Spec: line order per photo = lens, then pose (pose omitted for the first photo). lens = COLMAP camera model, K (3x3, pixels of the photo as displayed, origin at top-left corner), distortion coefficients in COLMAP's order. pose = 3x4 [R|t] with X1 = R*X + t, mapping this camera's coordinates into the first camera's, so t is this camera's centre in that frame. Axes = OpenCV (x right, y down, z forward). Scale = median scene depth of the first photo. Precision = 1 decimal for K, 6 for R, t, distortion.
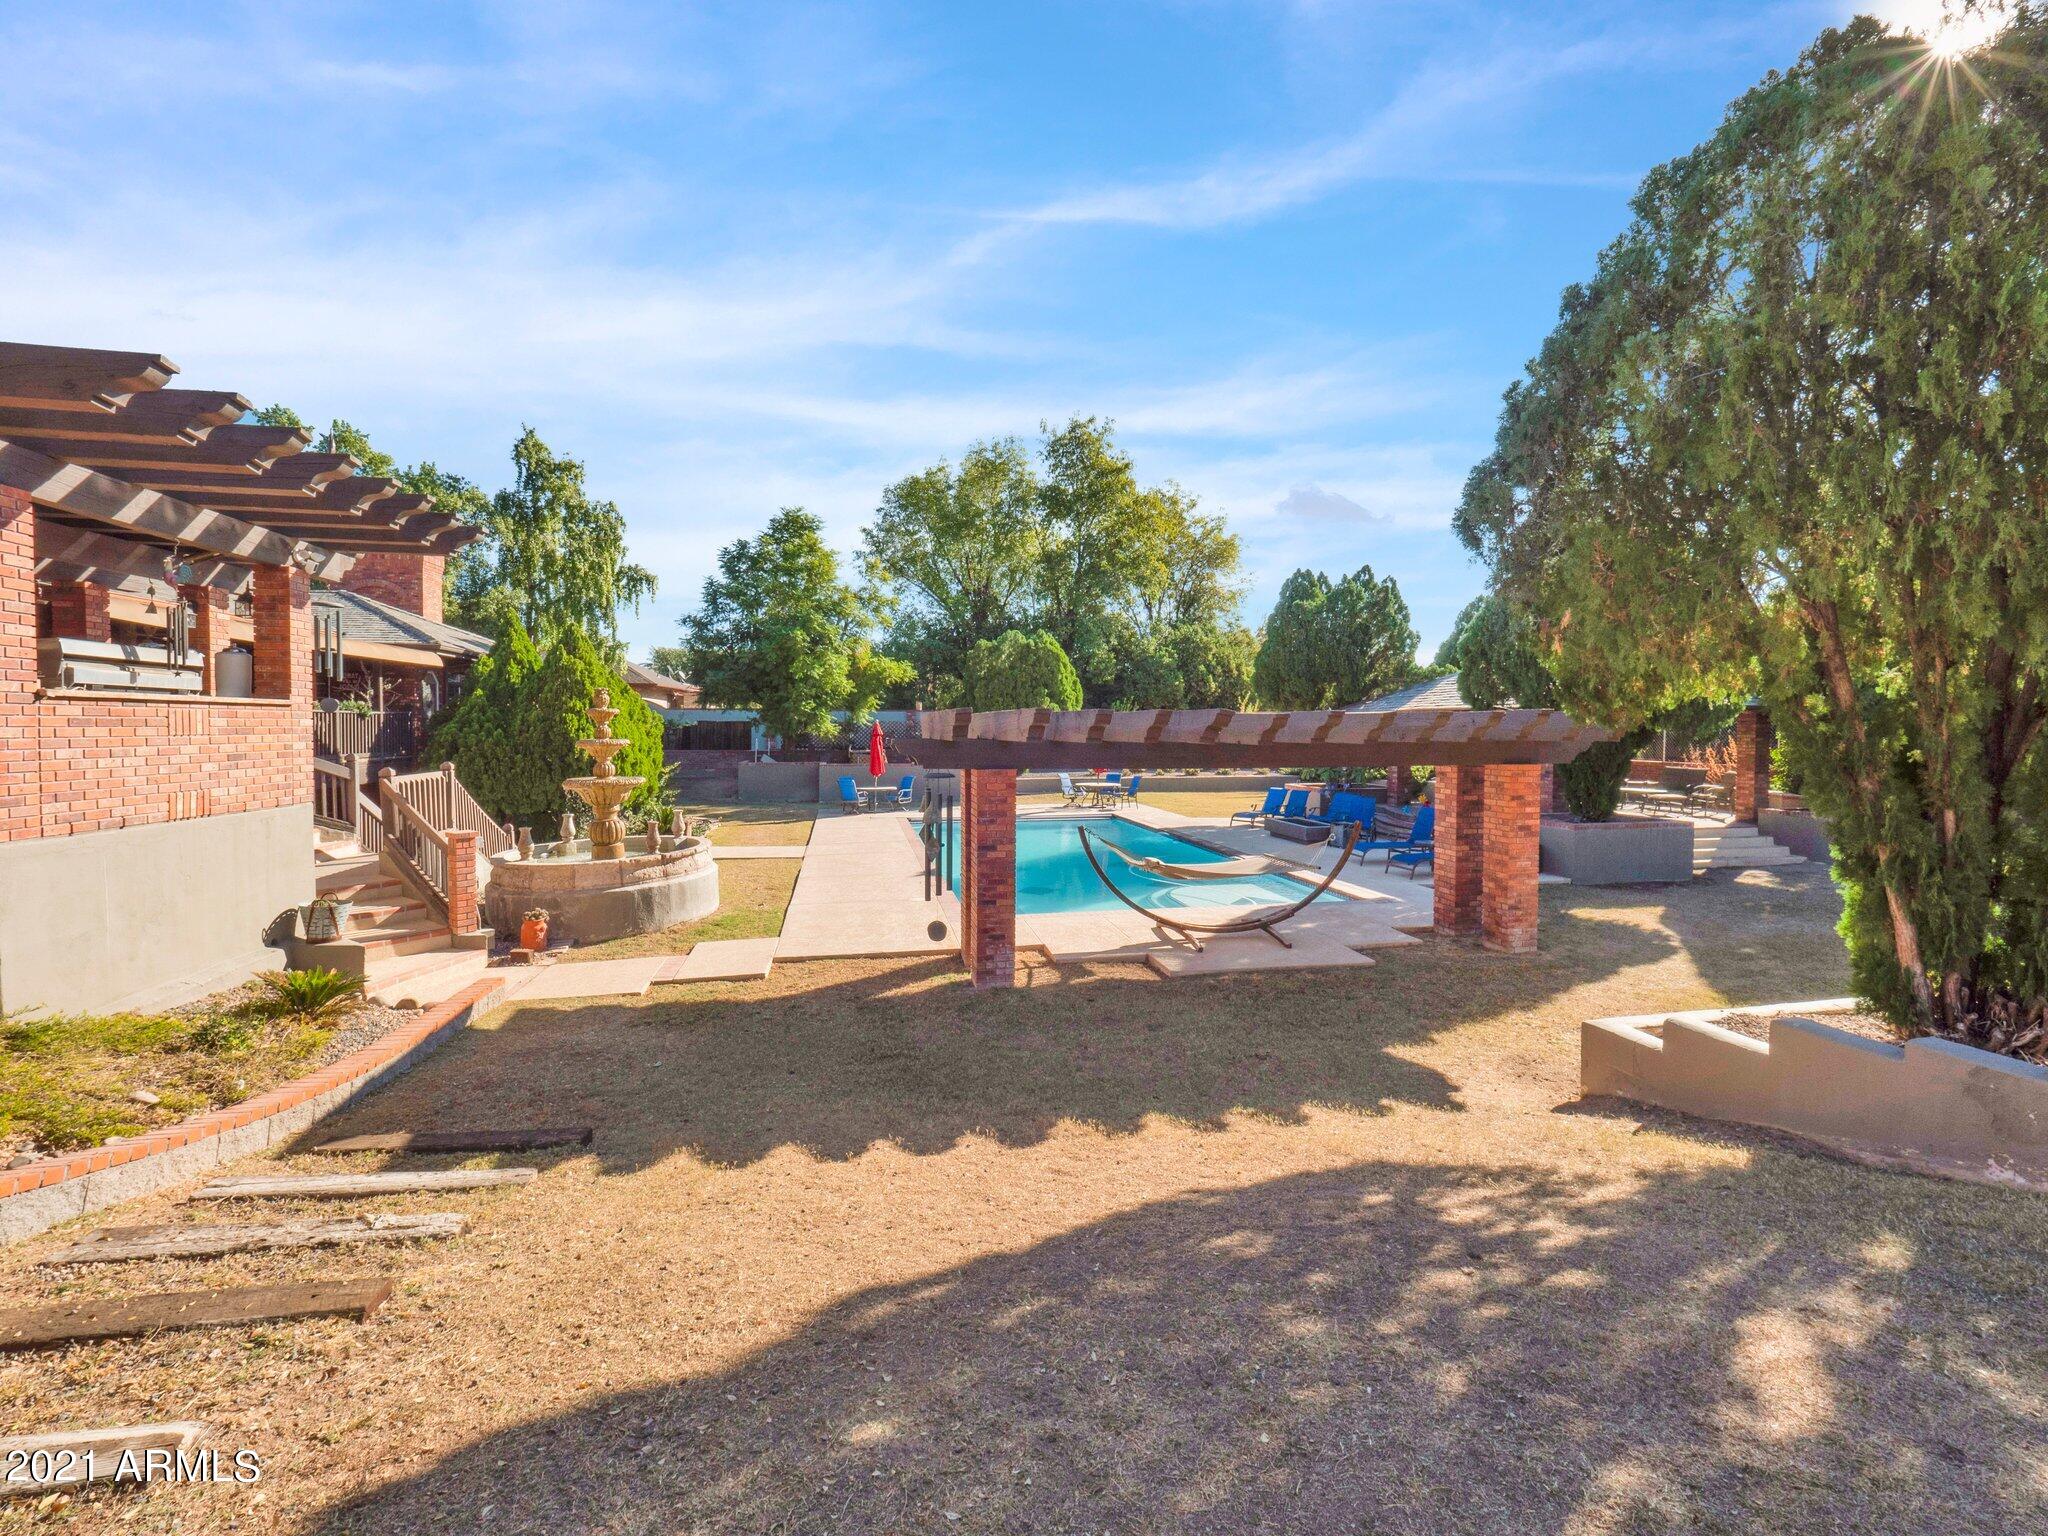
lens RADIAL K [[866.6, 0, 1021.3], [0, 866.6, 733.3], [0, 0, 1]] dist [0.017422, -0.000141]
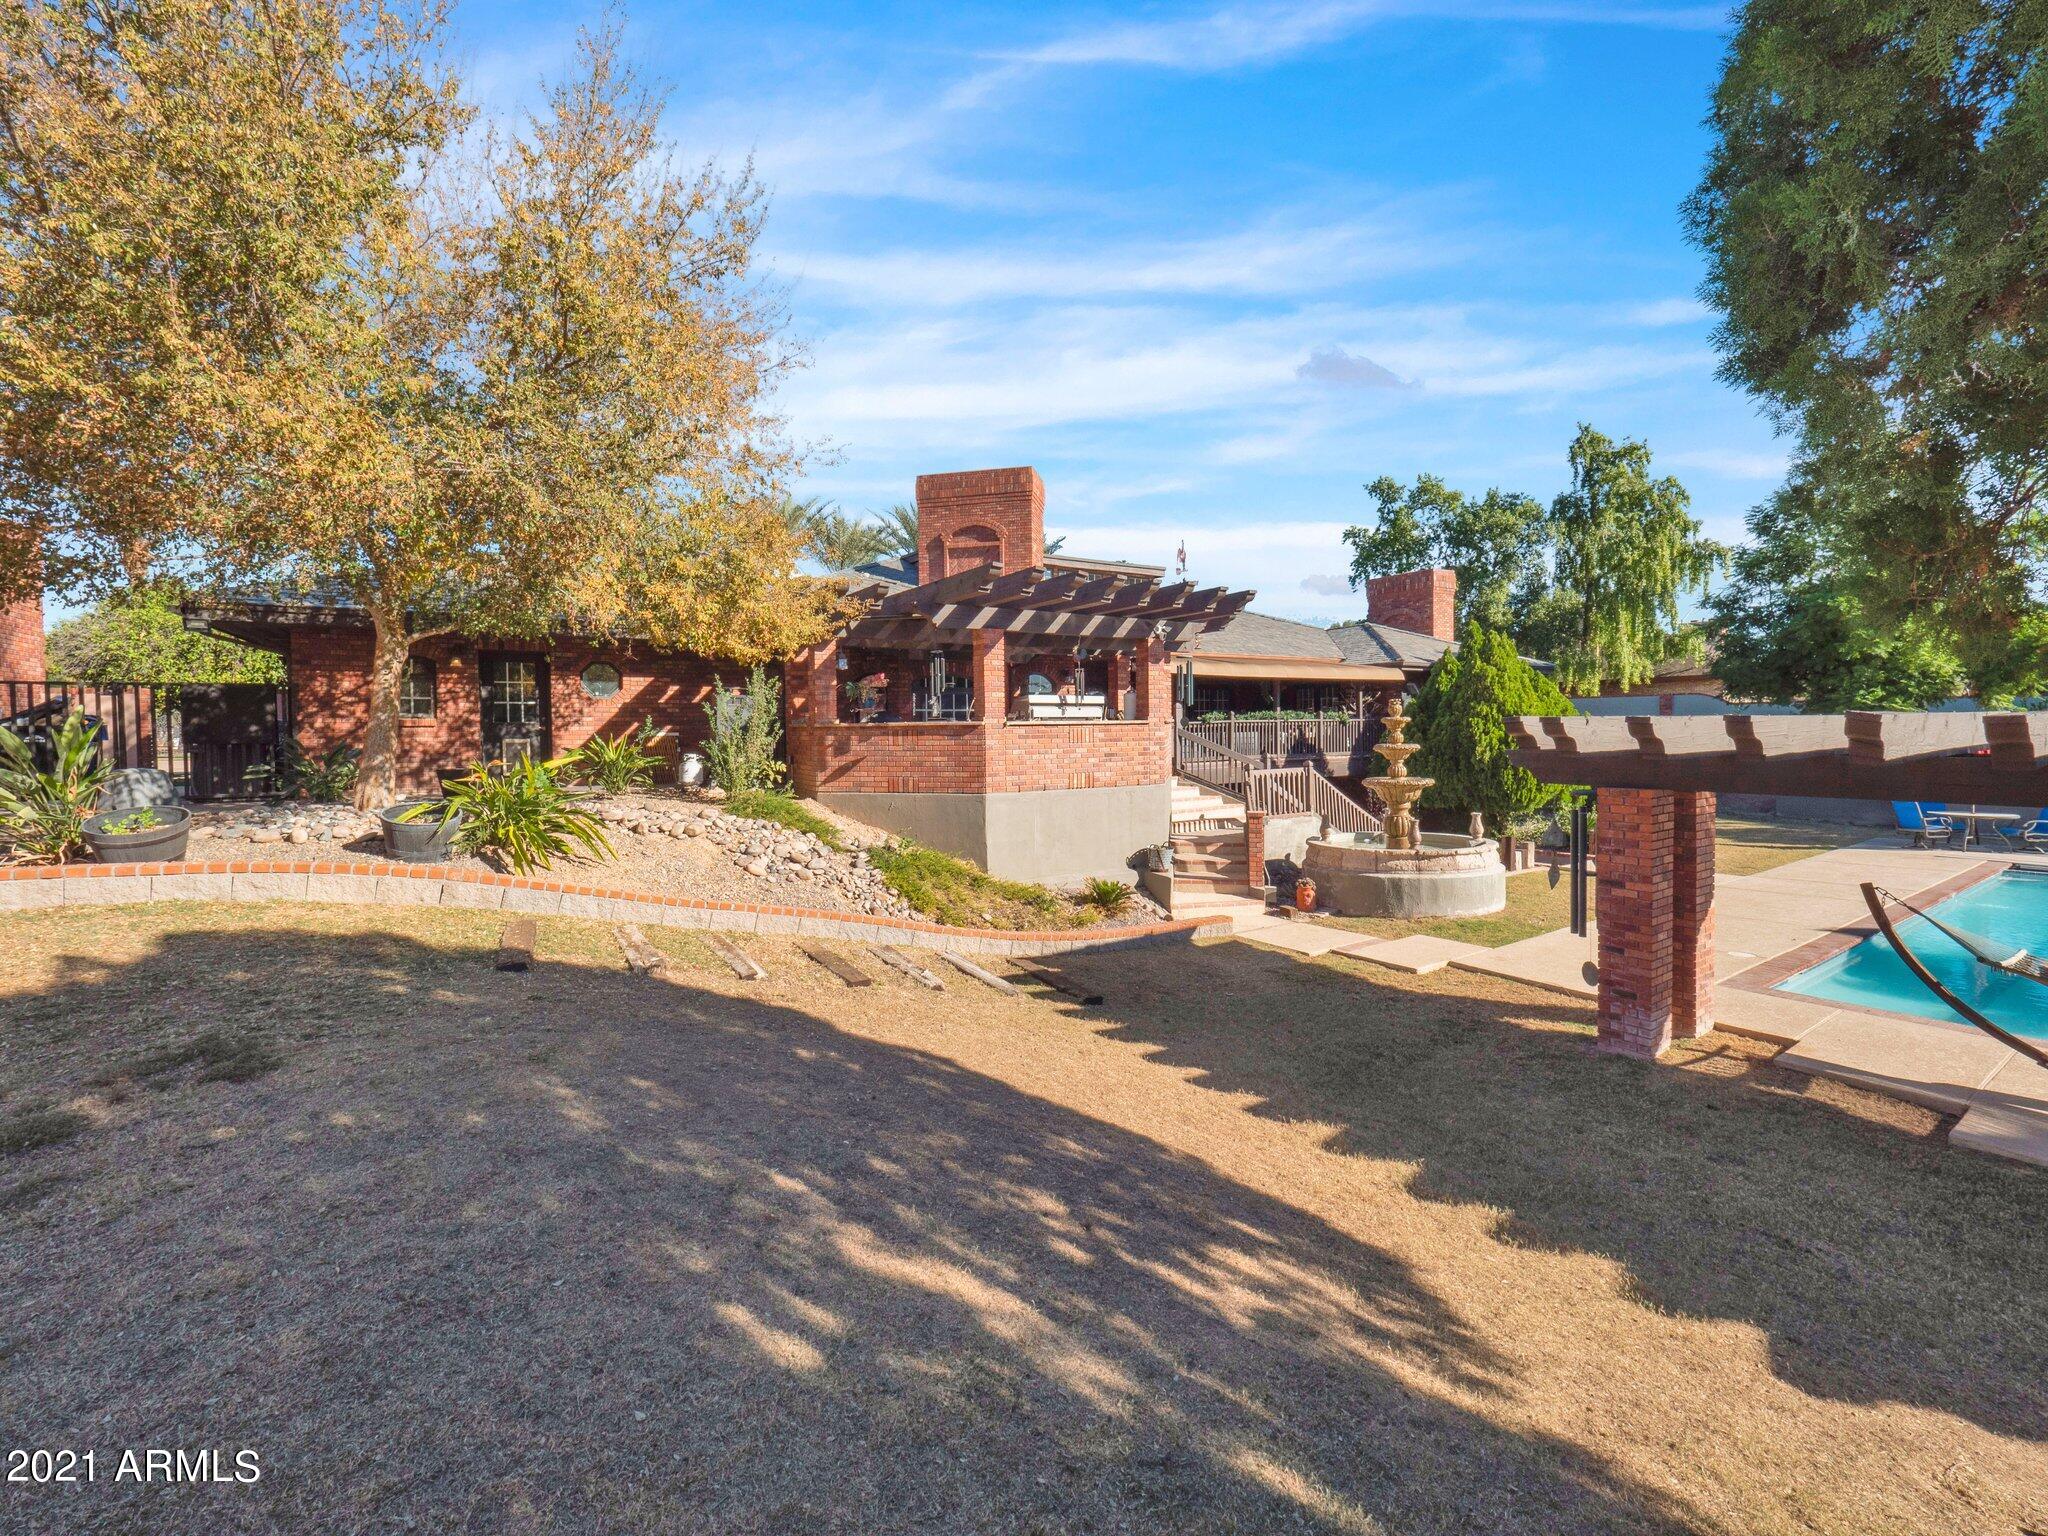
lens RADIAL K [[885.3, 0, 1034.6], [0, 885.3, 741.3], [0, 0, 1]] dist [0.001464, 0.000283]
pose [[0.362795, 0.006834, -0.931844, 0.514354], [0.005873, 0.999936, 0.009620, -0.013234], [0.931851, -0.008963, 0.362731, 0.170650]]
